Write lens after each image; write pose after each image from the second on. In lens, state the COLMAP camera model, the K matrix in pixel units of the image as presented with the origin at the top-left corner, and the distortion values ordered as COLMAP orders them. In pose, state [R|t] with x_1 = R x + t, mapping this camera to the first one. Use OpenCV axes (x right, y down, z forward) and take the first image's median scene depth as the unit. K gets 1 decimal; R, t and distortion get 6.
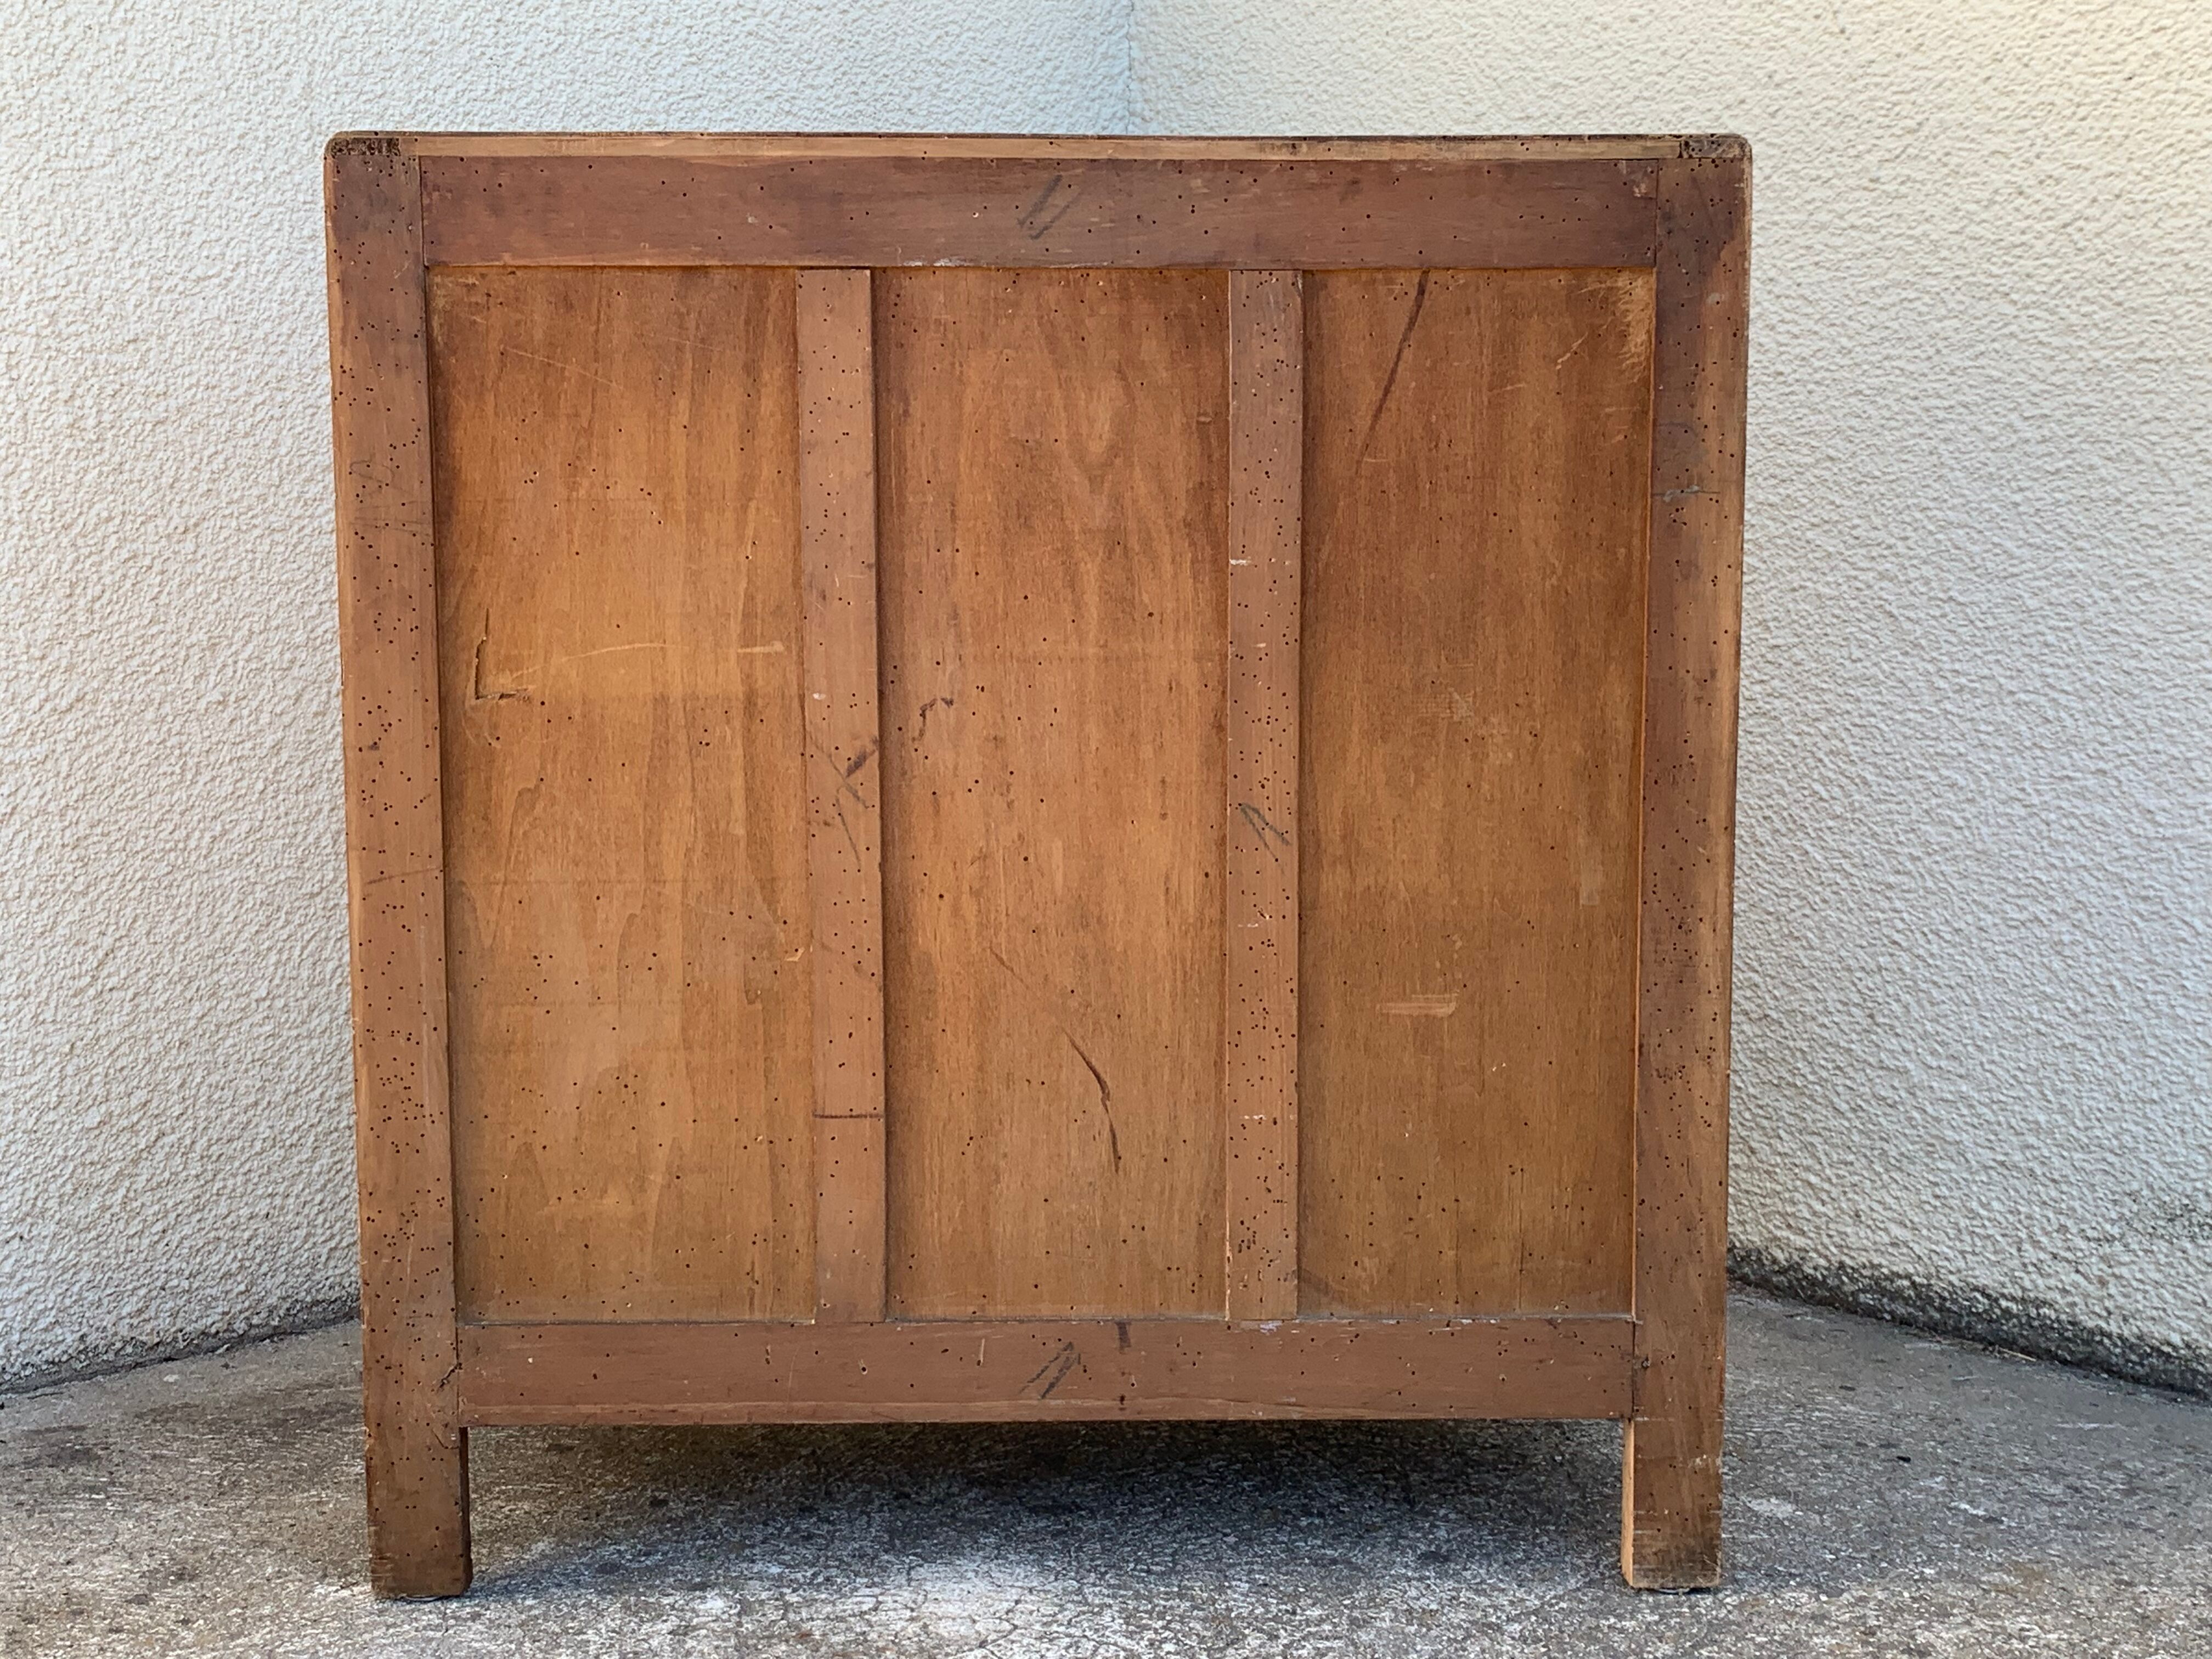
lens RADIAL K [[2852.0, 0, 1100.9], [0, 2852.0, 820.4], [0, 0, 1]] dist [0.158953, -0.513107]
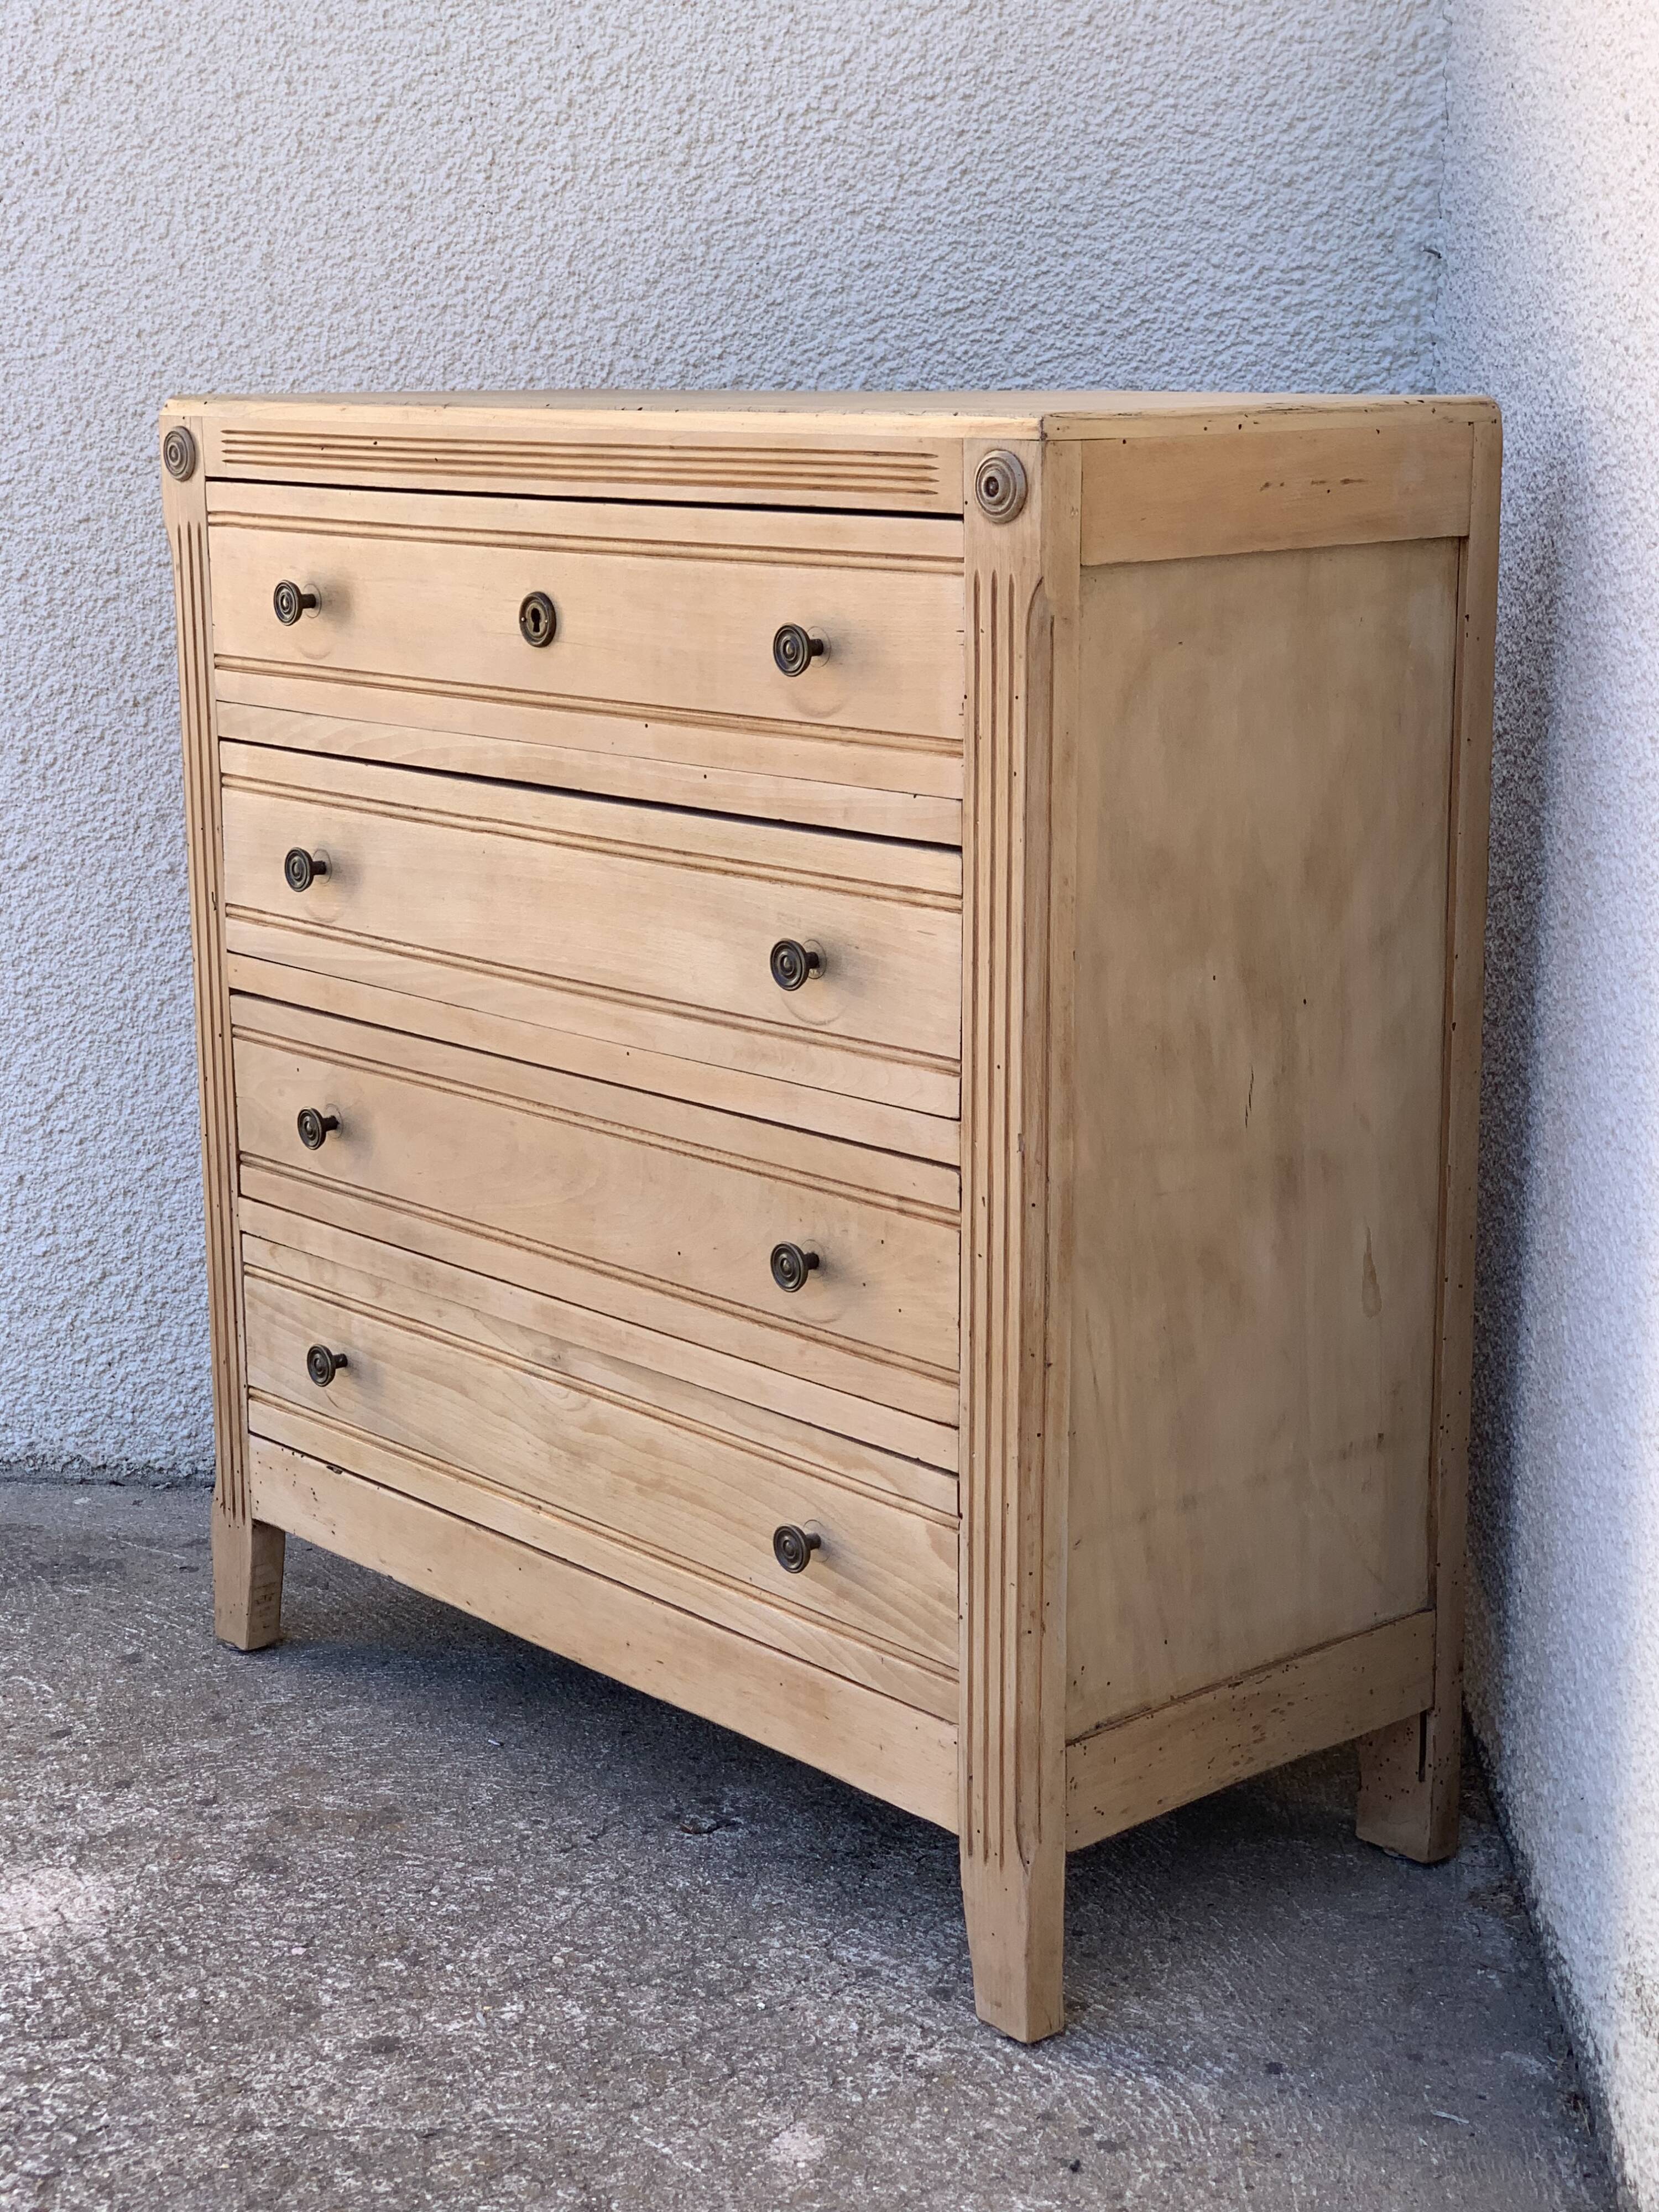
lens RADIAL K [[3478.5, 0, 792.2], [0, 3478.5, 1082.8], [0, 0, 1]] dist [0.193190, -0.867951]
pose [[0.672227, 0.150878, -0.724808, 0.758424], [-0.088816, 0.988378, 0.123370, -0.139980], [0.734999, -0.018558, 0.677815, 0.315813]]
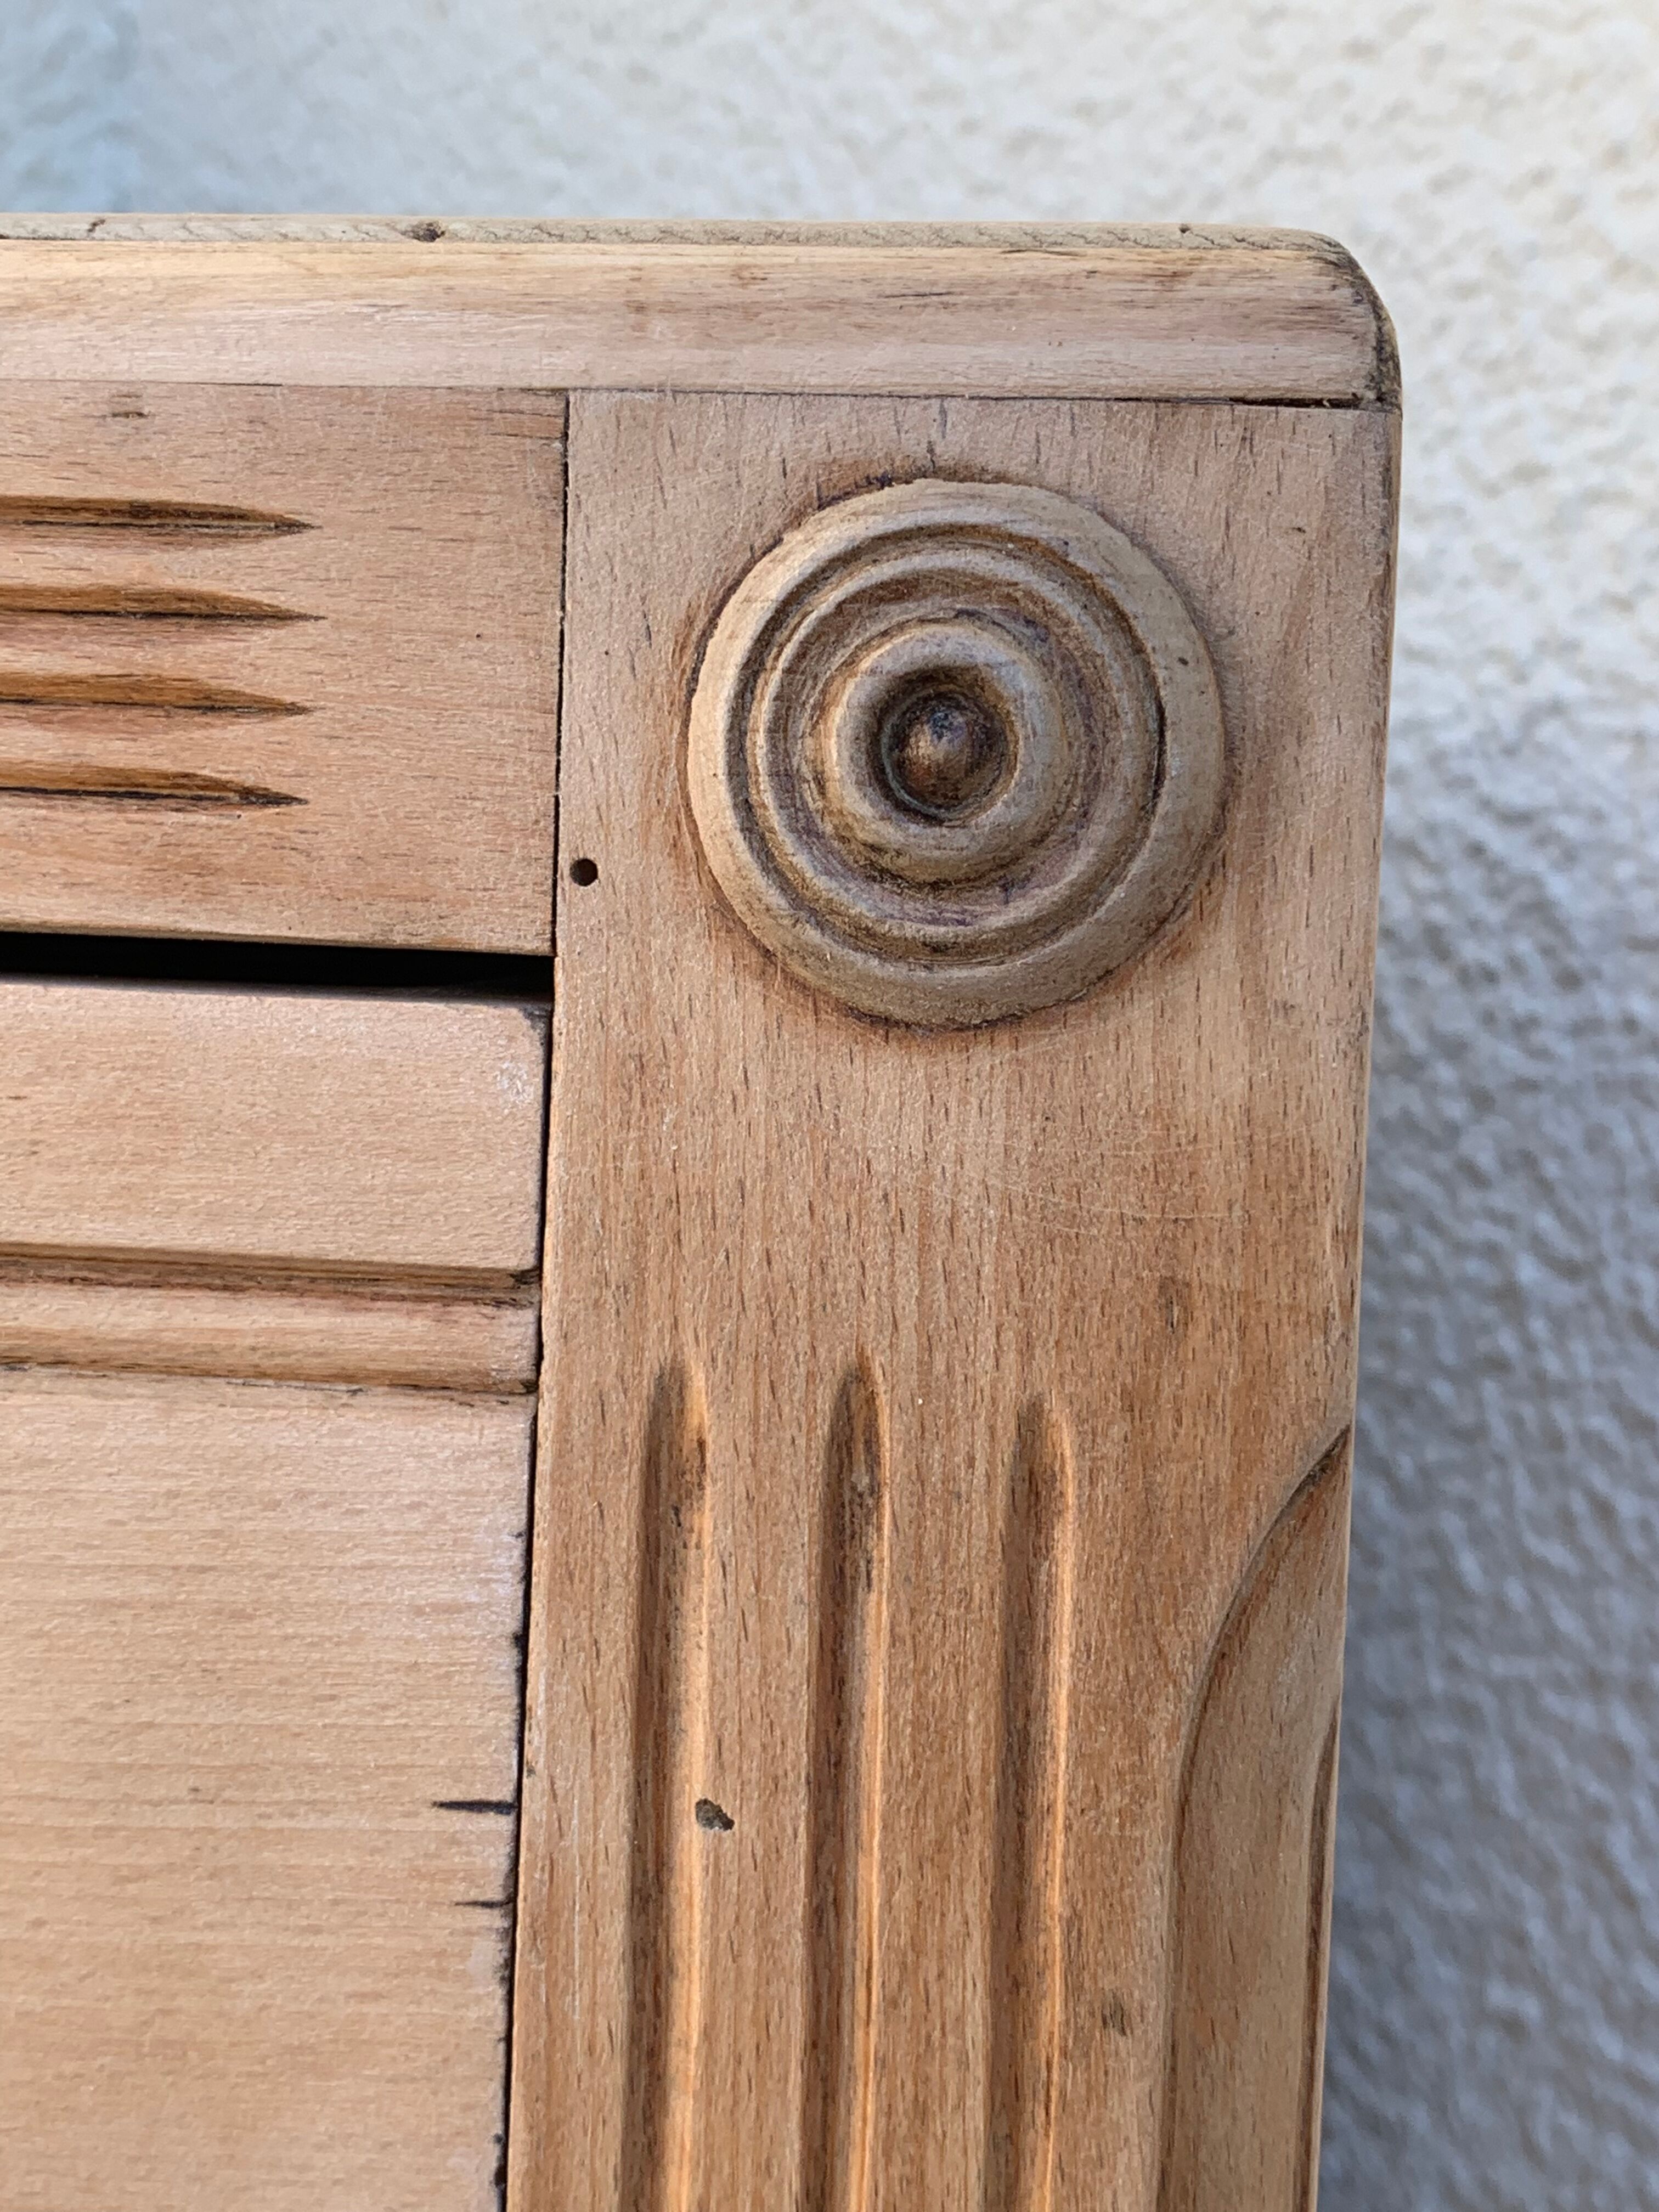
lens RADIAL K [[3063.1, 0, 829.5], [0, 3063.1, 1106.0], [0, 0, 1]] dist [0.201571, -0.782747]
pose [[0.988795, 0.045885, -0.142054, 0.205381], [-0.055177, 0.996539, -0.062175, -0.163476], [0.138709, 0.069316, 0.987904, 0.798924]]
